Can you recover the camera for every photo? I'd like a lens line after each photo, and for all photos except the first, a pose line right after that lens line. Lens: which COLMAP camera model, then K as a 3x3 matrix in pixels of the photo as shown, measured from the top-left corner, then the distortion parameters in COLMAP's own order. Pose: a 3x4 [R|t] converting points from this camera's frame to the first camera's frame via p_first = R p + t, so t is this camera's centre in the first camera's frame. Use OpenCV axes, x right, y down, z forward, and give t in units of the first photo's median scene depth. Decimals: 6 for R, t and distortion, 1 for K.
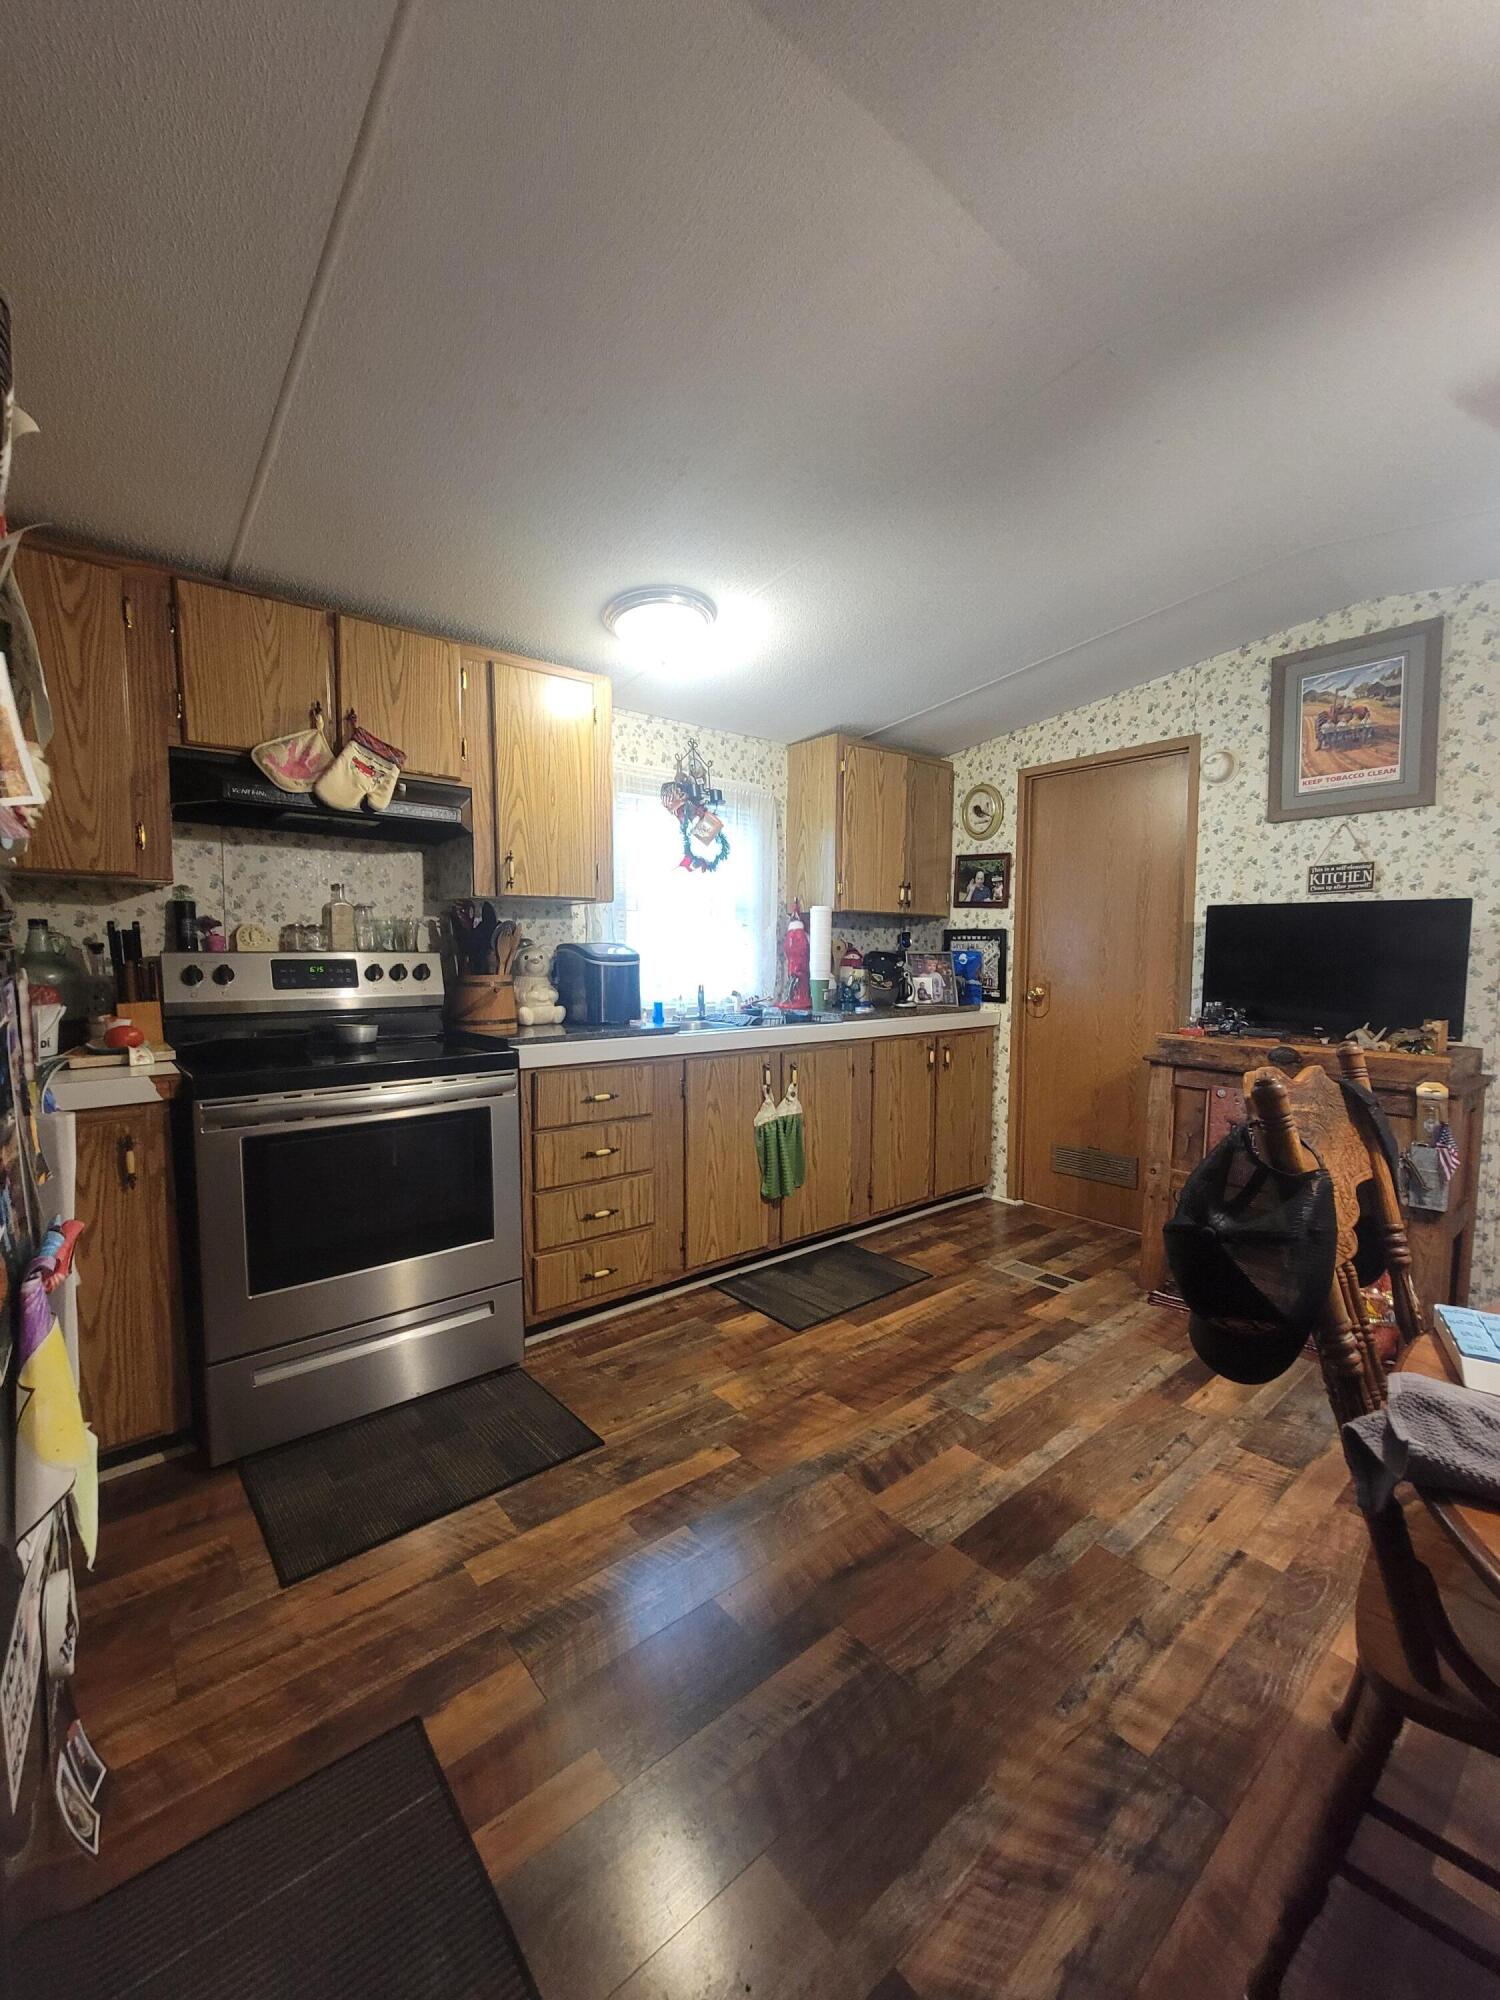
lens RADIAL K [[815.8, 0, 751.1], [0, 815.8, 1002.6], [0, 0, 1]] dist [-0.007385, 0.001861]
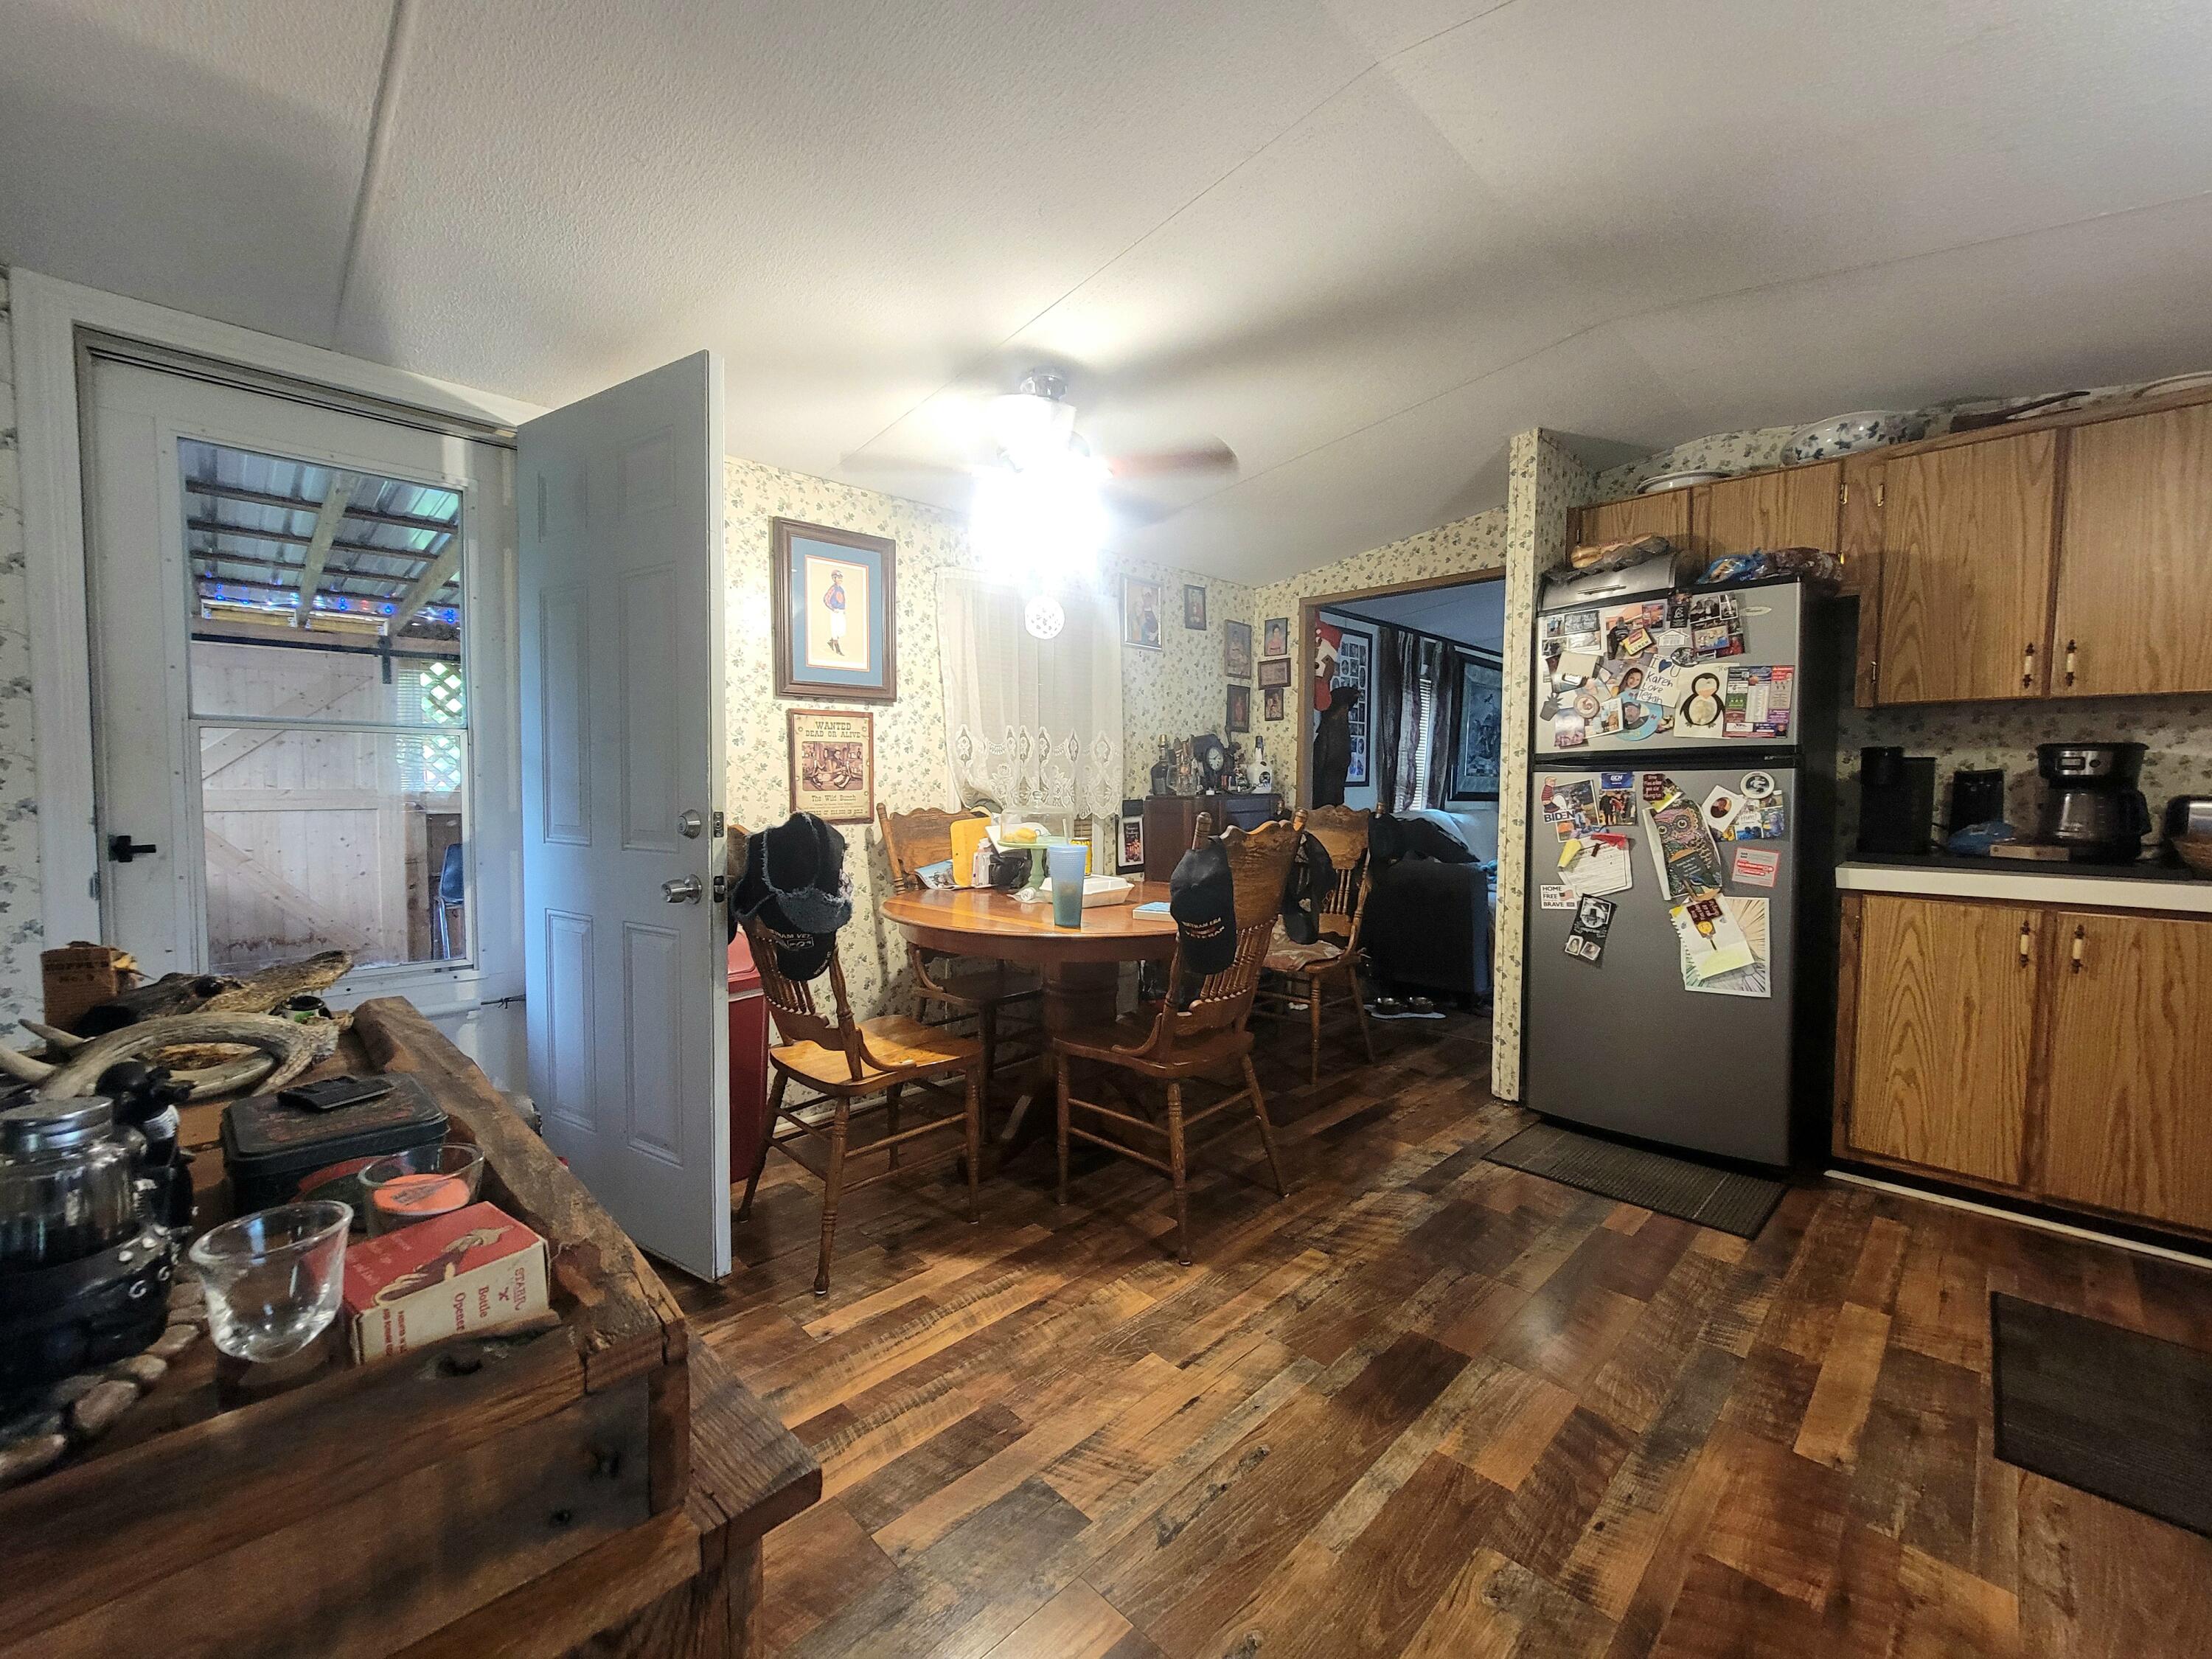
lens RADIAL K [[902.3, 0, 1106.6], [0, 902.3, 826.3], [0, 0, 1]] dist [-0.007385, 0.001861]
pose [[-0.996393, -0.005950, -0.084644, 0.743549], [-0.015220, 0.993892, 0.109304, -0.079193], [0.083477, 0.110198, -0.990398, 1.876420]]
